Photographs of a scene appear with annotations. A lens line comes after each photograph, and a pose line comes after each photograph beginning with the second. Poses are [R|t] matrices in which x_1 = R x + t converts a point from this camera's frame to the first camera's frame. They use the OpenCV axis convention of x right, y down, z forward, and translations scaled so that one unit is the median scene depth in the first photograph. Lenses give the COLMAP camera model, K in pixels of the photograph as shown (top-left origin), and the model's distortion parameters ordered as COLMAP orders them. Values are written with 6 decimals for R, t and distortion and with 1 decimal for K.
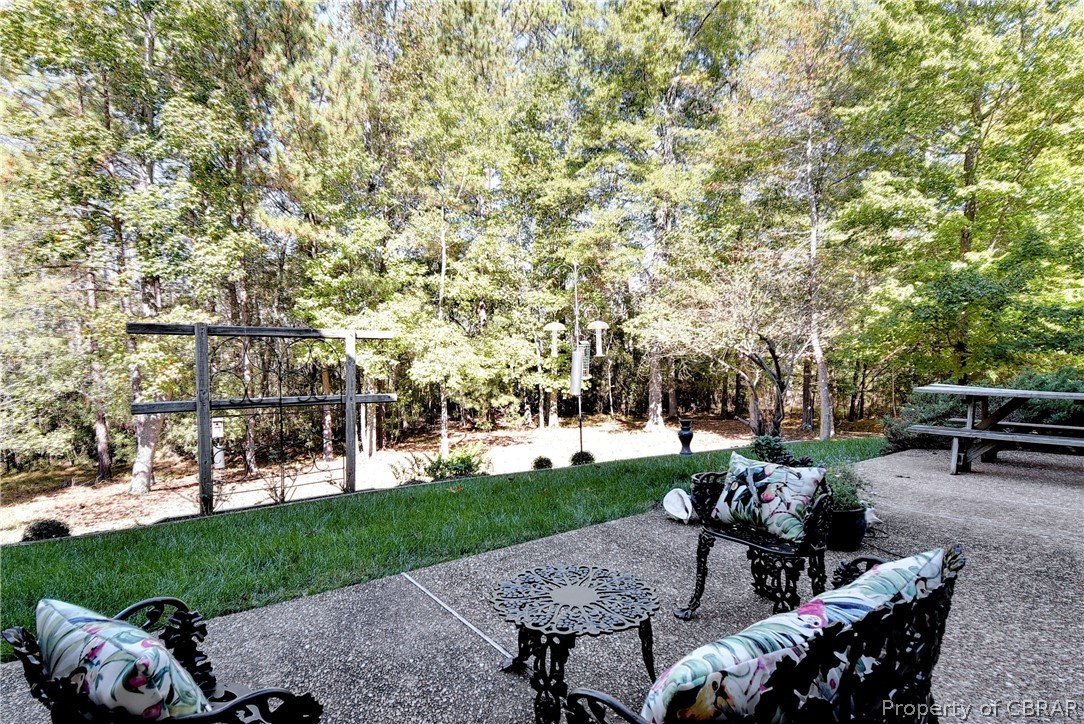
lens RADIAL K [[570.2, 0, 542.0], [0, 570.2, 362.0], [0, 0, 1]] dist [0.051619, -0.056872]
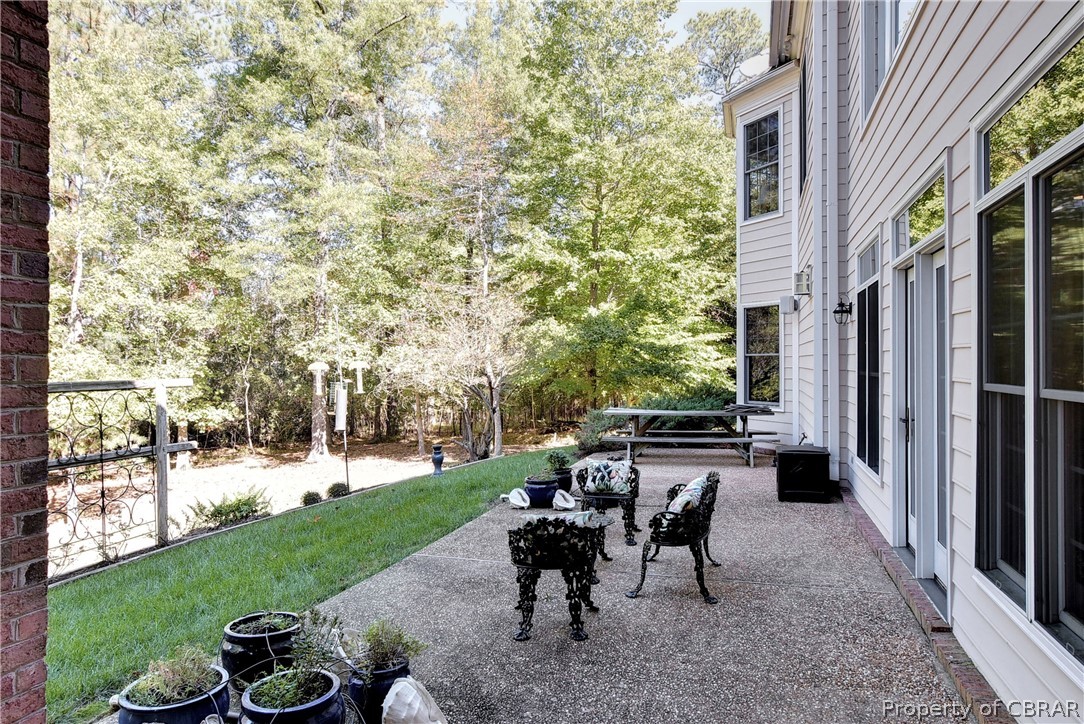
lens RADIAL K [[672.7, 0, 542.0], [0, 672.7, 362.0], [0, 0, 1]] dist [-0.001149, -0.000200]
pose [[0.818588, -0.005973, 0.574350, -0.268234], [0.017950, 0.999724, -0.015186, -0.033111], [-0.574100, 0.022741, 0.818469, -0.192564]]
